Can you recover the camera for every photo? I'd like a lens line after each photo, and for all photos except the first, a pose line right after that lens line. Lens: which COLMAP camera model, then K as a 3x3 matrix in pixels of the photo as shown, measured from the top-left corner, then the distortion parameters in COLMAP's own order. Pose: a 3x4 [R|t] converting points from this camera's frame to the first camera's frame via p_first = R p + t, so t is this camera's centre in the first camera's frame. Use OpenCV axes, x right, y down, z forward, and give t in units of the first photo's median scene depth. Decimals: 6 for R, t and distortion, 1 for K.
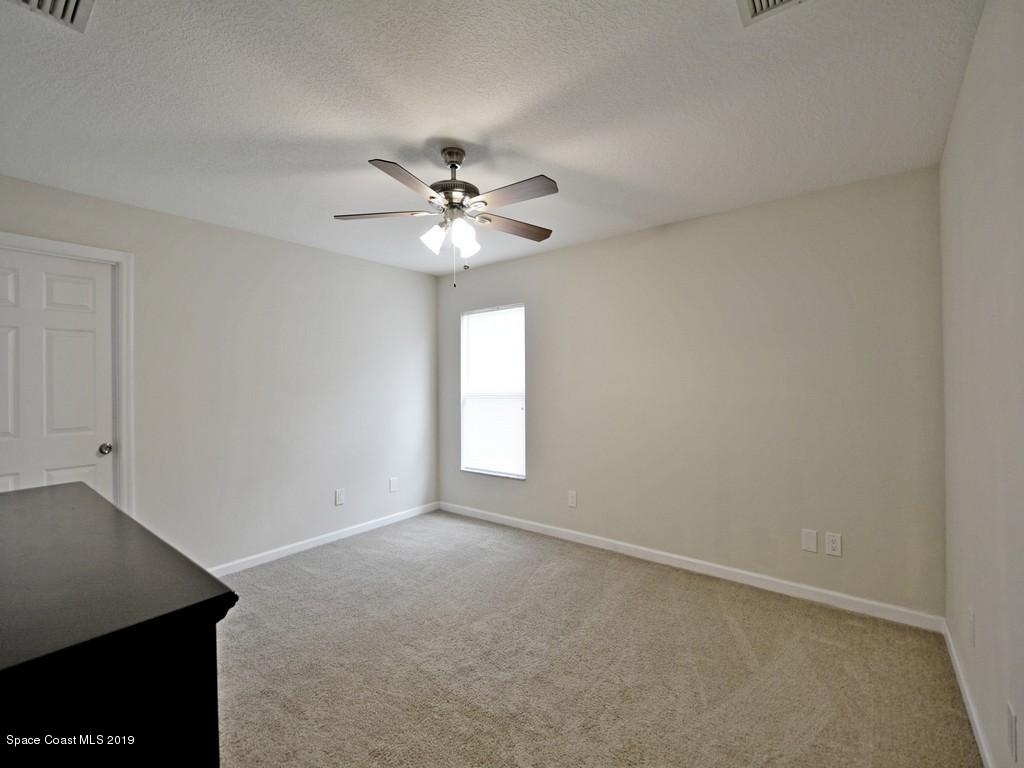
lens RADIAL K [[444.0, 0, 512.0], [0, 444.0, 384.0], [0, 0, 1]] dist [0.000170, -0.000023]
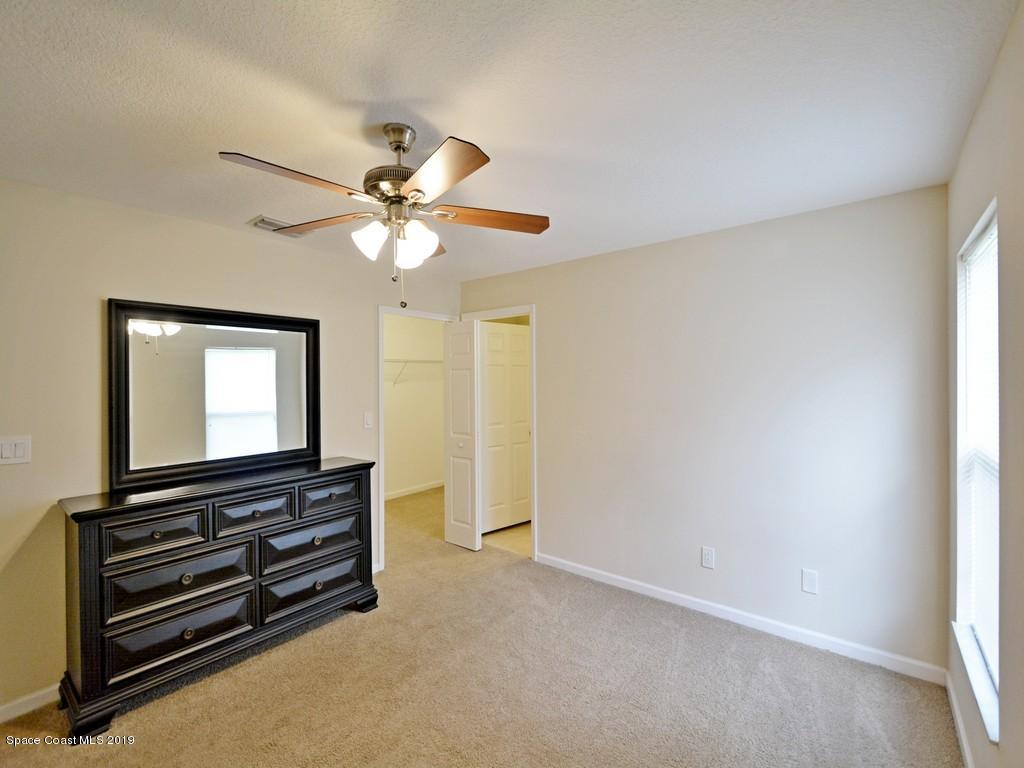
lens RADIAL K [[444.0, 0, 512.0], [0, 444.0, 384.0], [0, 0, 1]] dist [0.000170, -0.000023]
pose [[-0.010866, 0.016645, -0.999802, 0.390340], [0.008148, 0.999830, 0.016557, -0.058817], [0.999908, -0.007966, -0.010999, 0.732548]]
